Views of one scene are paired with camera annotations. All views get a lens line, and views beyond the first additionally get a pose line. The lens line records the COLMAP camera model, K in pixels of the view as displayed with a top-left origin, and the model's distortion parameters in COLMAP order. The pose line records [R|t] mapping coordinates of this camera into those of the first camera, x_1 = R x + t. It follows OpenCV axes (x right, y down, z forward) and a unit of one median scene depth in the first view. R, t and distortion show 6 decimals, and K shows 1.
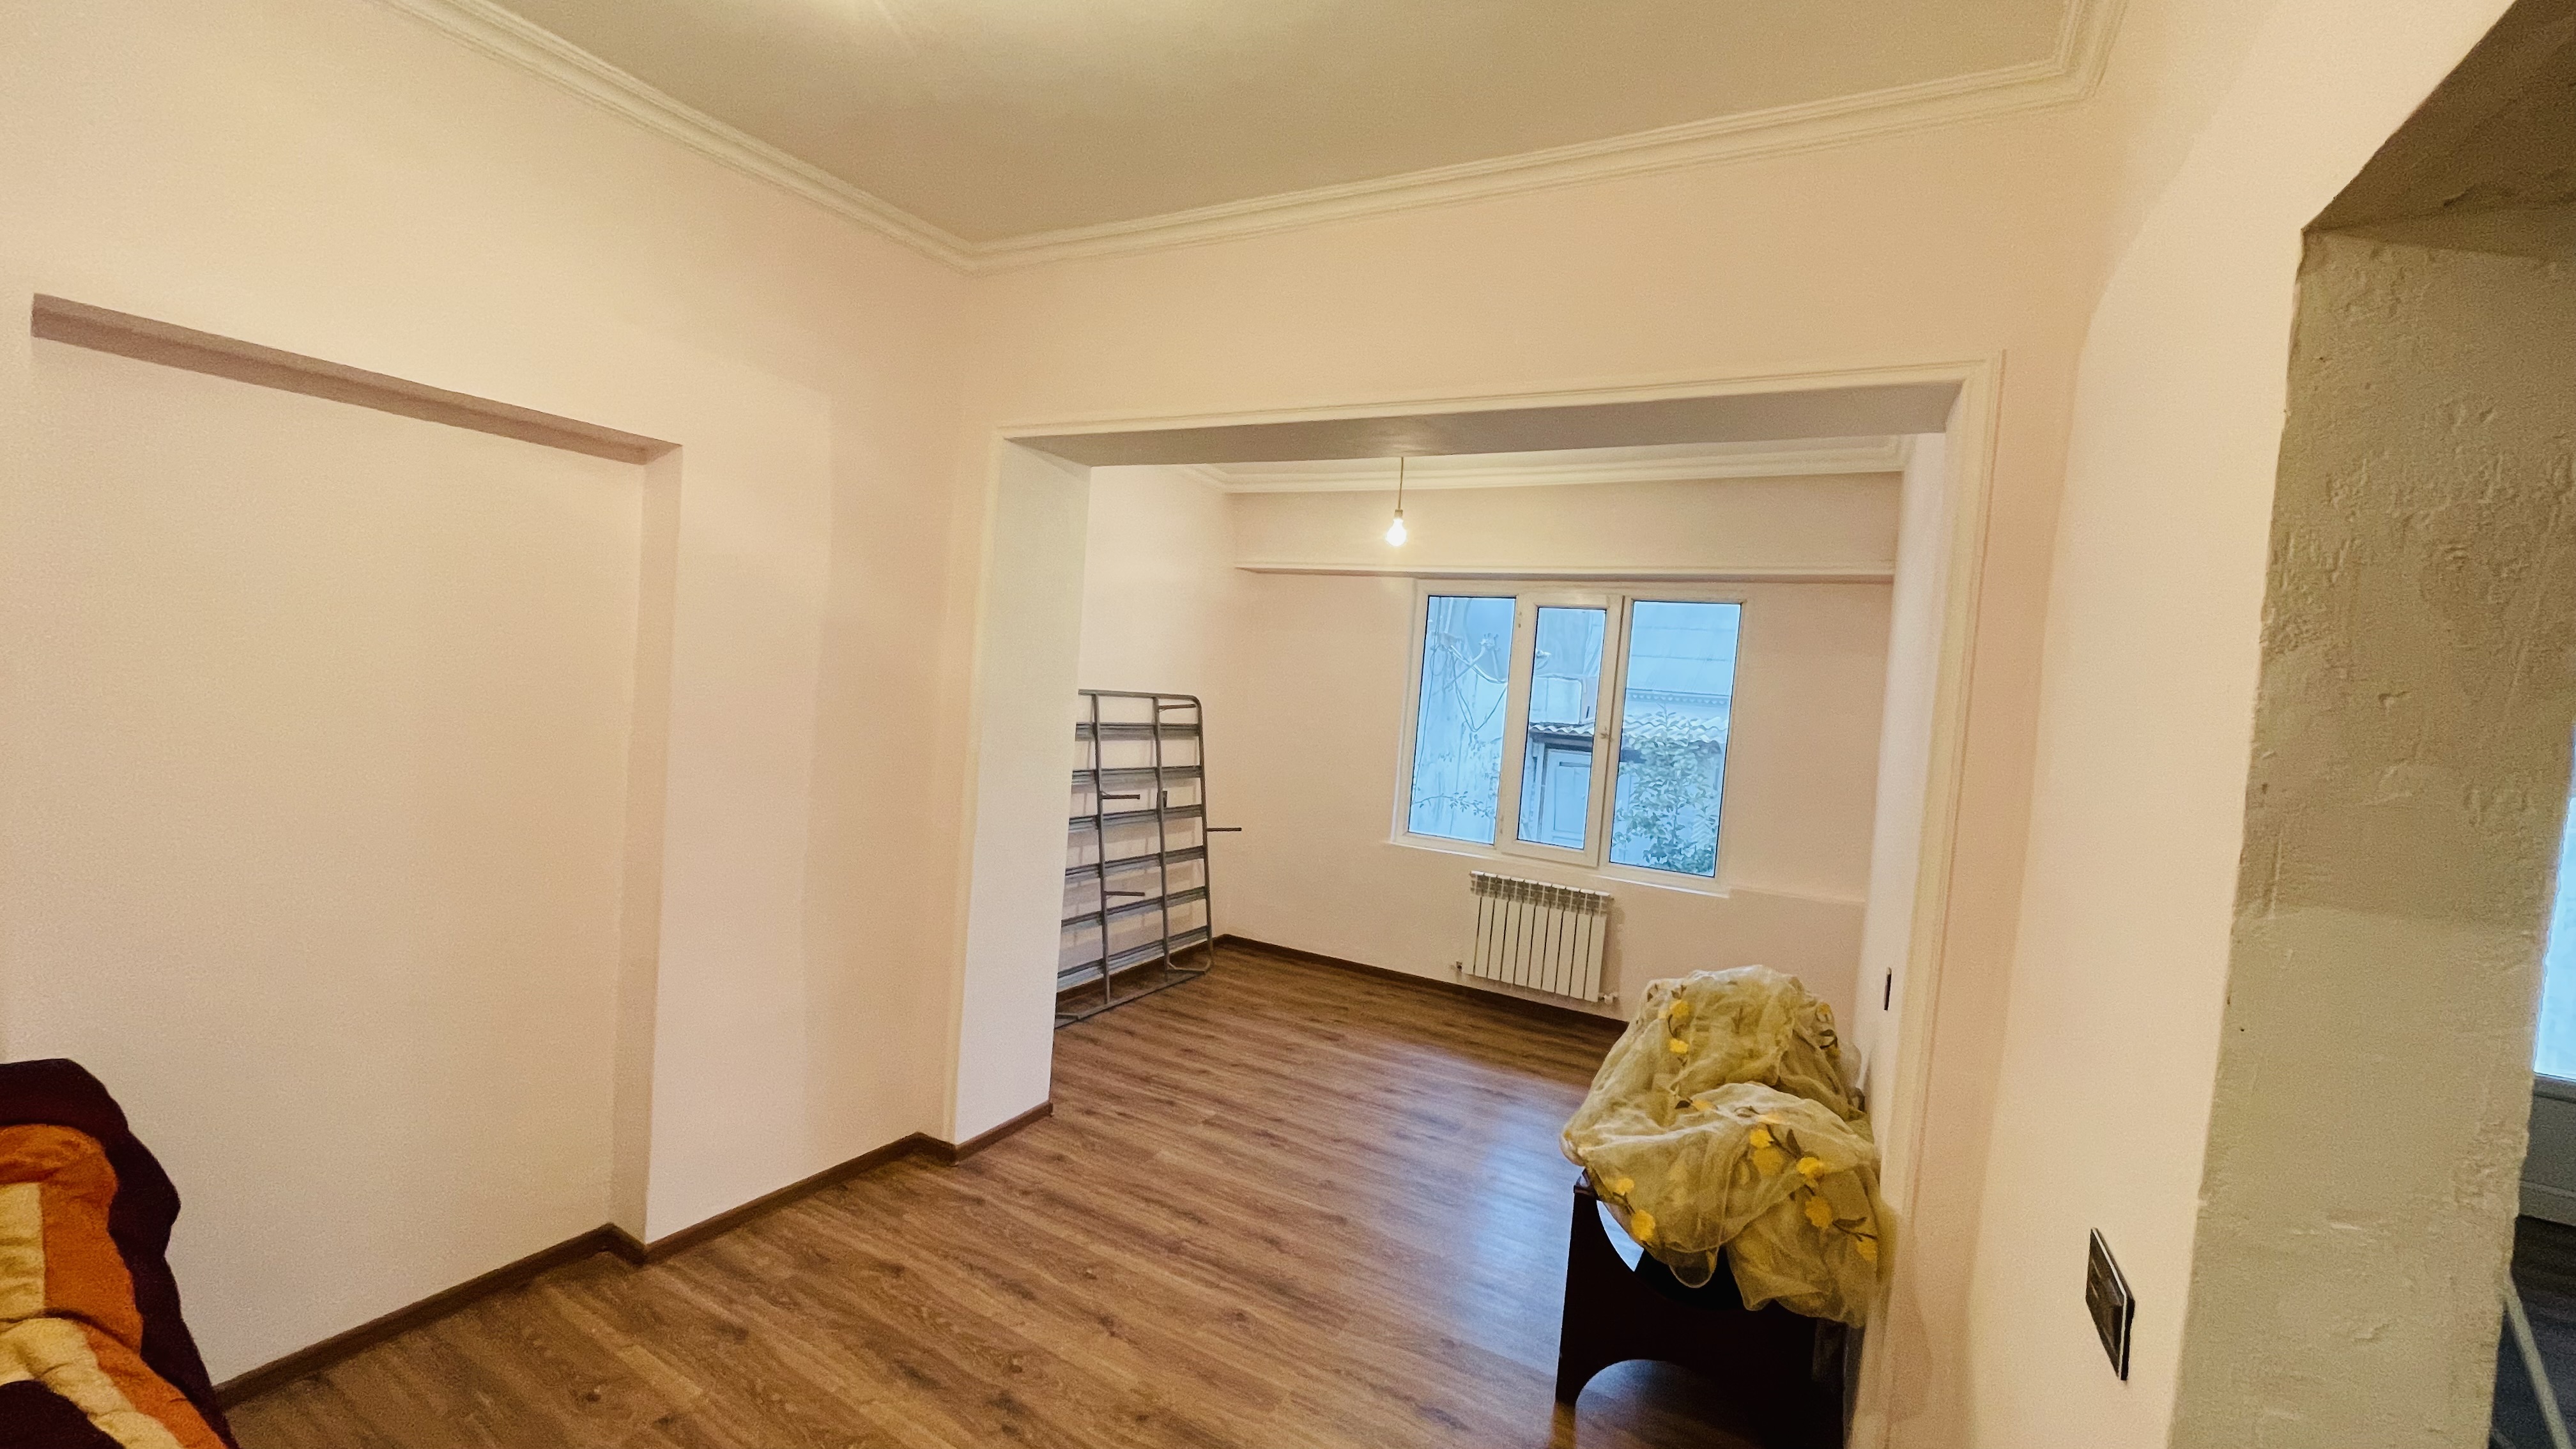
lens RADIAL K [[1036.1, 0, 1288.0], [0, 1036.1, 724.5], [0, 0, 1]] dist [-0.003318, -0.000722]
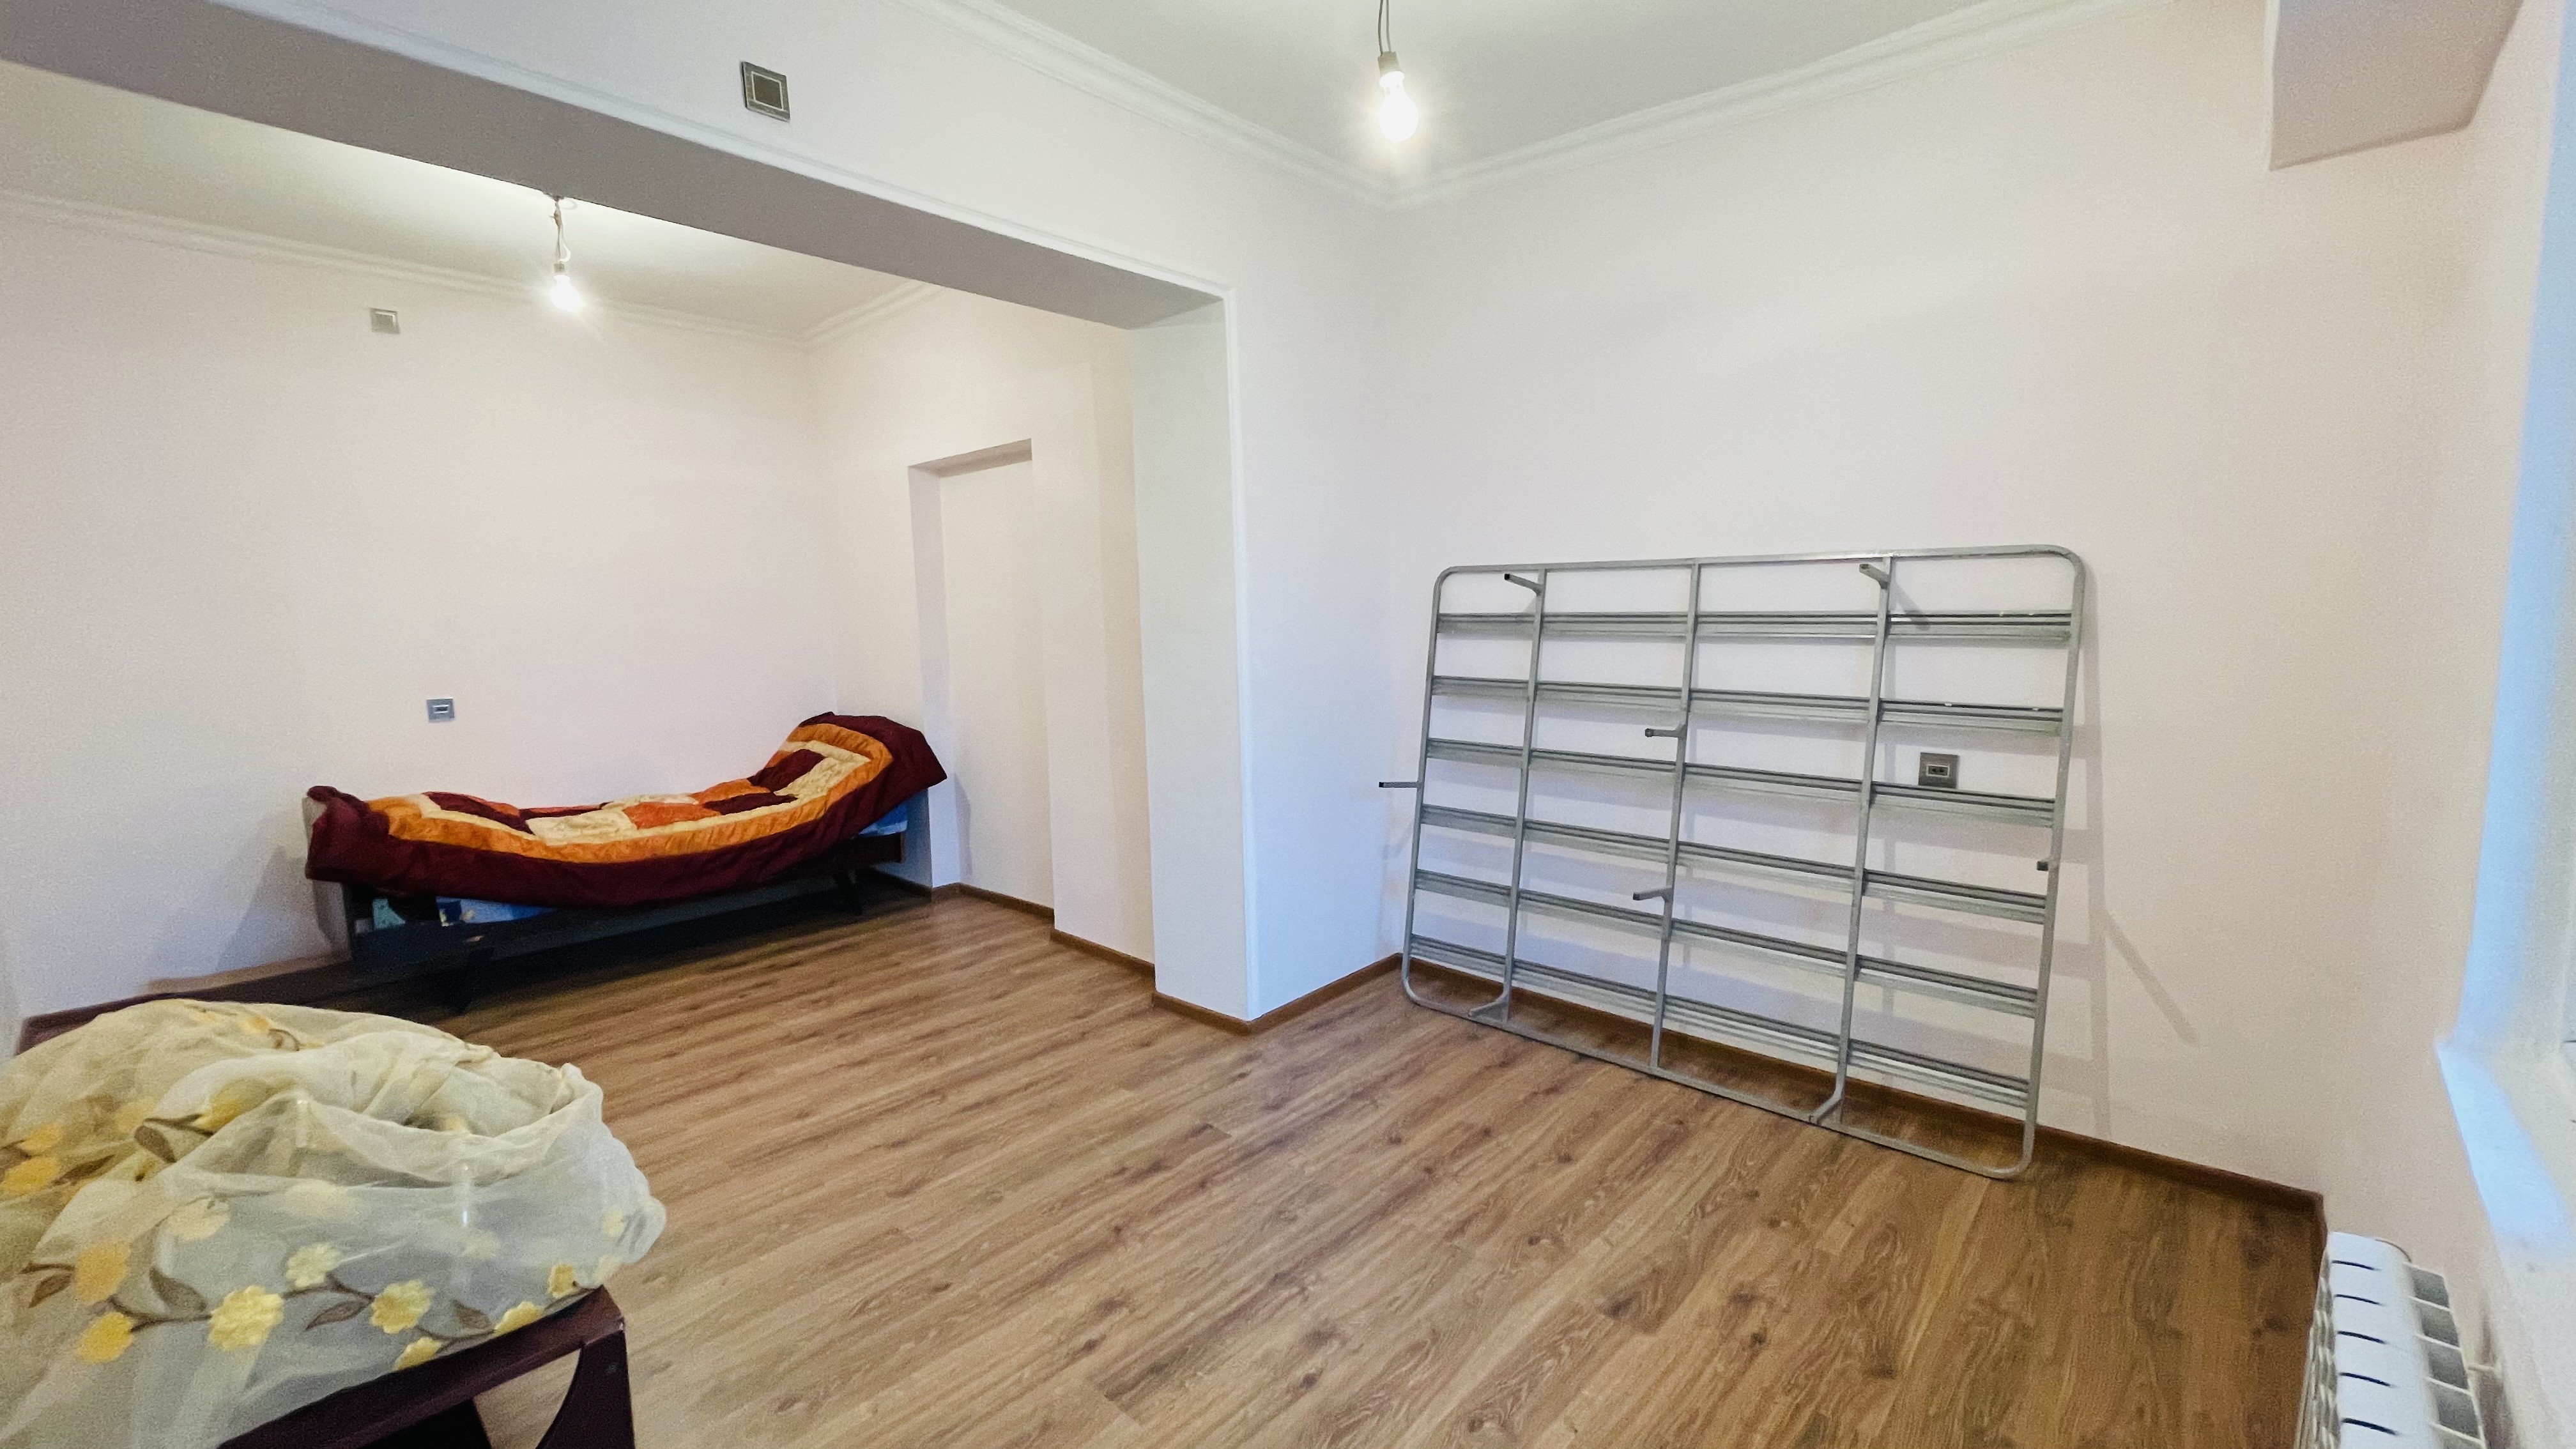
lens RADIAL K [[1036.1, 0, 1288.0], [0, 1036.1, 724.5], [0, 0, 1]] dist [-0.003318, -0.000722]
pose [[-0.242963, 0.060489, -0.968148, 0.553985], [-0.022407, 0.997438, 0.067942, 0.033027], [0.969777, 0.038200, -0.240985, 1.093127]]
